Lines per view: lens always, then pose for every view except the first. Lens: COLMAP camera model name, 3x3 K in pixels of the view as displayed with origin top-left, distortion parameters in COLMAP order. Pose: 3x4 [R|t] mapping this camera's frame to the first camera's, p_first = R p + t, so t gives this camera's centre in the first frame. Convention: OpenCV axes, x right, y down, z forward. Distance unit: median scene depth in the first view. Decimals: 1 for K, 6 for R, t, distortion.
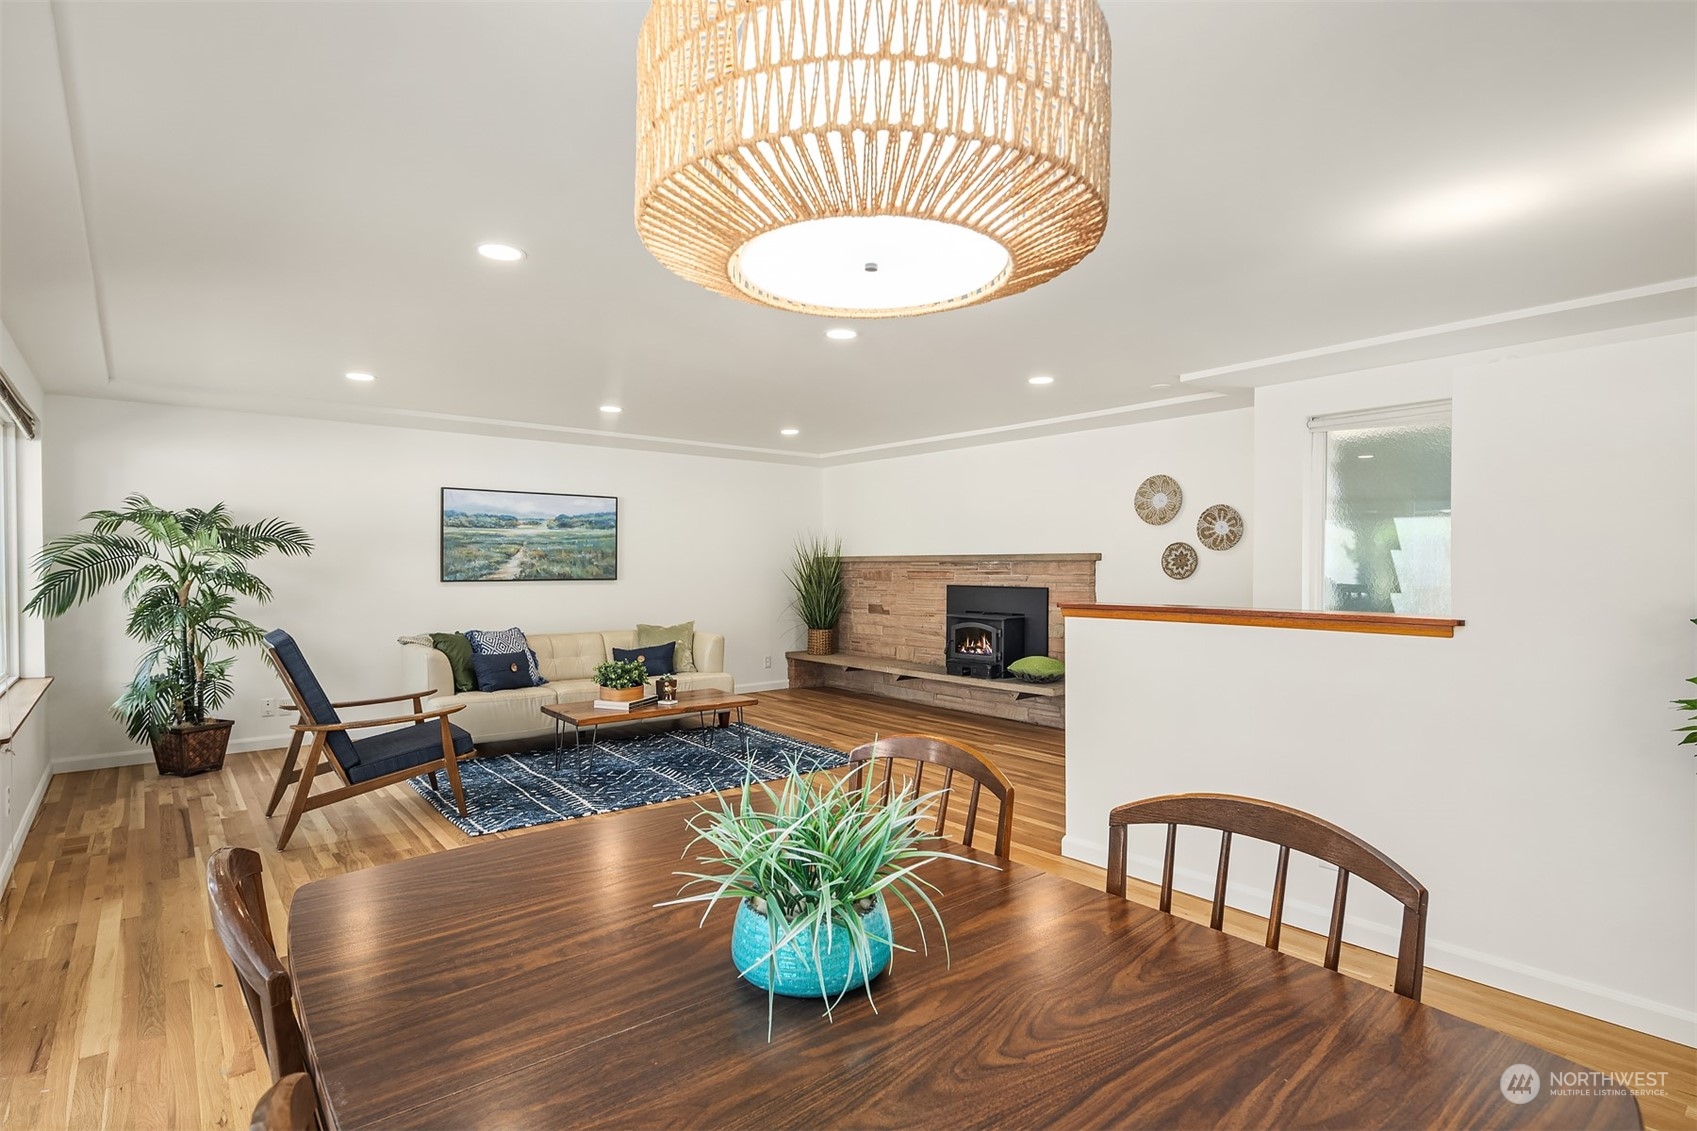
lens RADIAL K [[818.4, 0, 865.2], [0, 818.4, 570.2], [0, 0, 1]] dist [0.009745, 0.001380]
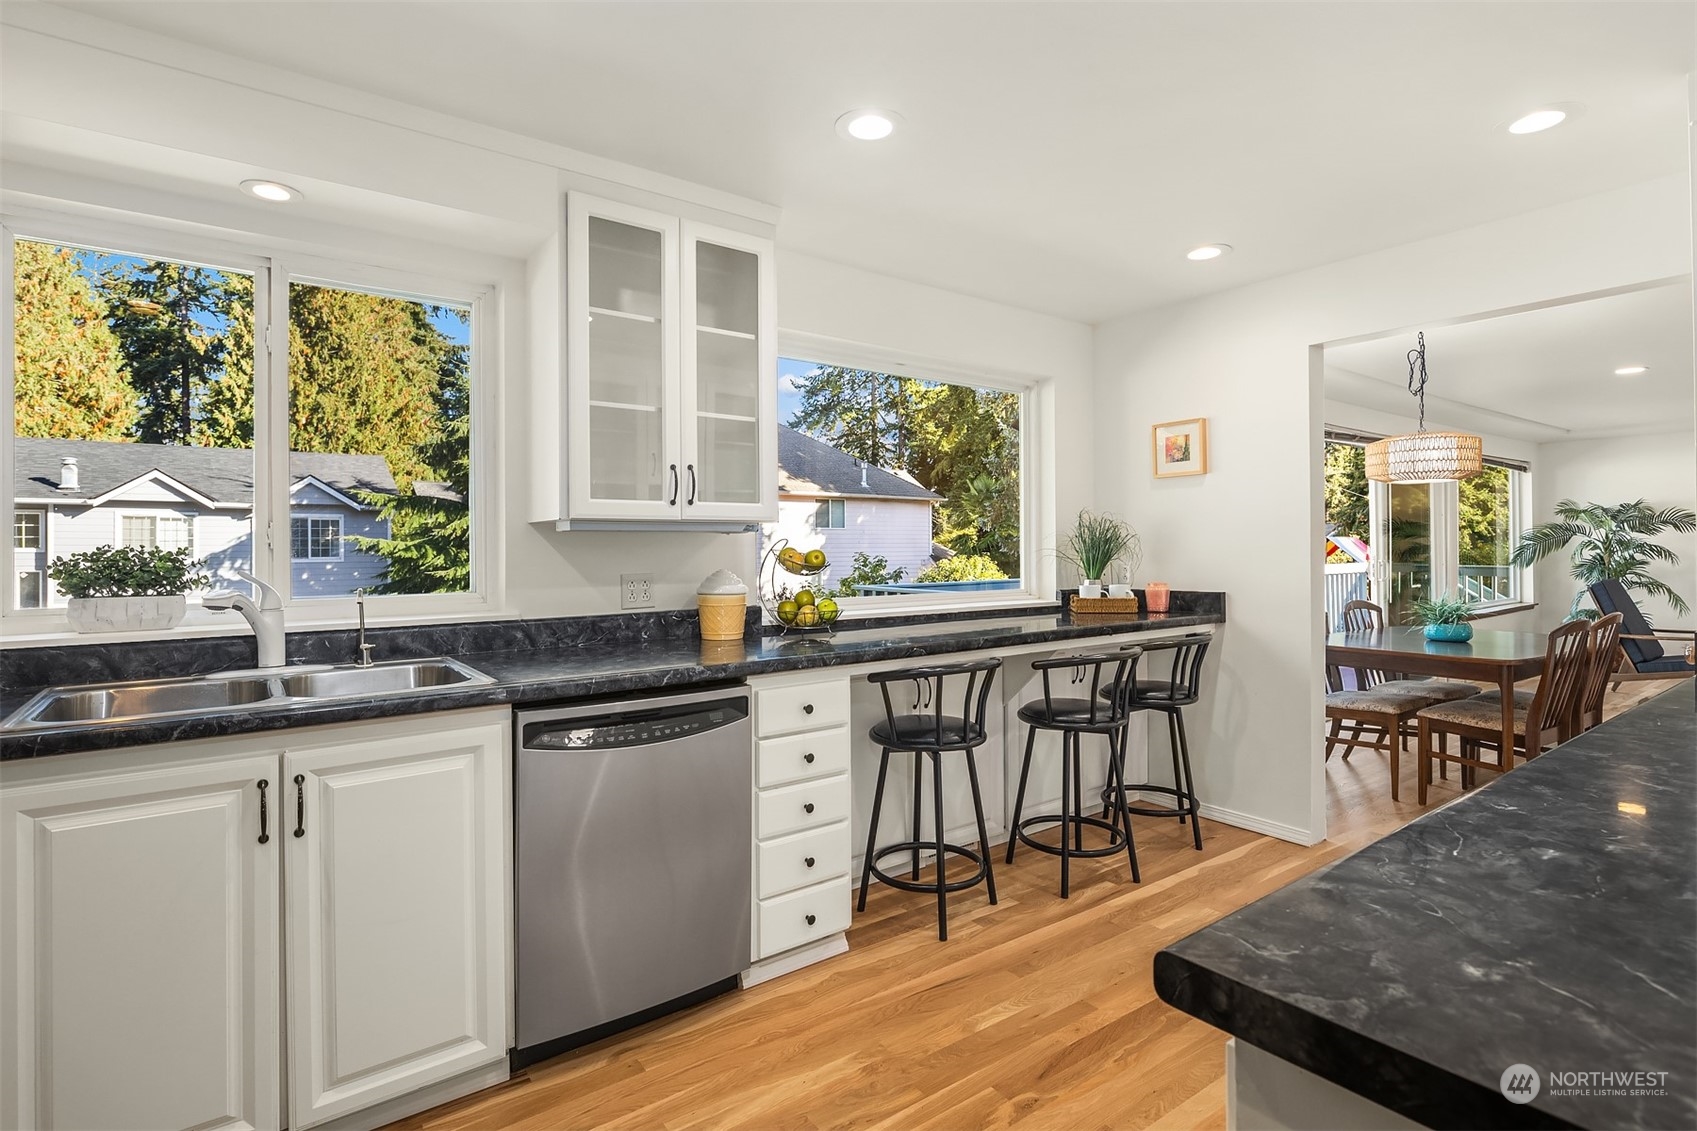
lens RADIAL K [[831.6, 0, 845.5], [0, 831.6, 541.7], [0, 0, 1]] dist [0.012247, -0.005618]
pose [[-0.089020, -0.004628, -0.996019, 0.719103], [0.002821, 0.999984, -0.004899, 0.000653], [0.996026, -0.003246, -0.089006, -0.266206]]
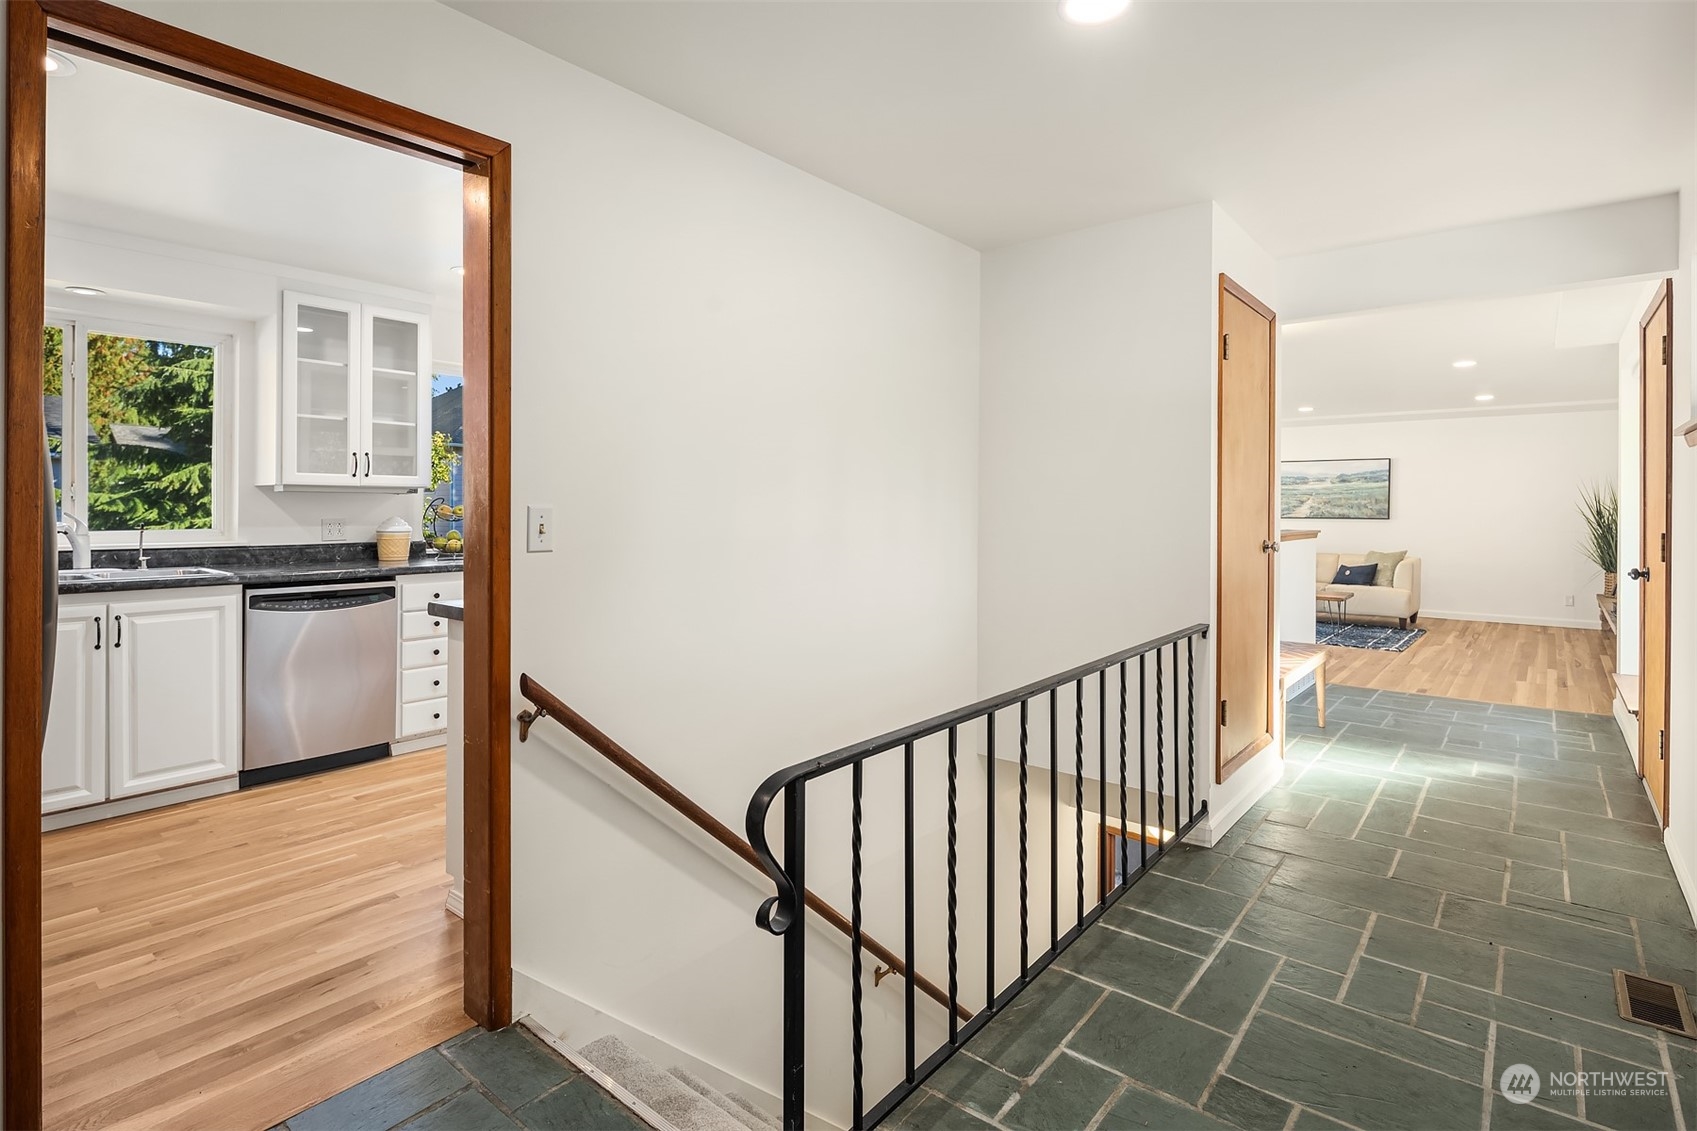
lens RADIAL K [[831.6, 0, 838.5], [0, 831.6, 508.0], [0, 0, 1]] dist [0.012247, -0.005618]
pose [[0.150874, 0.001955, -0.988551, 1.016049], [-0.010067, 0.999949, 0.000441, 0.001556], [0.988502, 0.009885, 0.150886, -0.117305]]
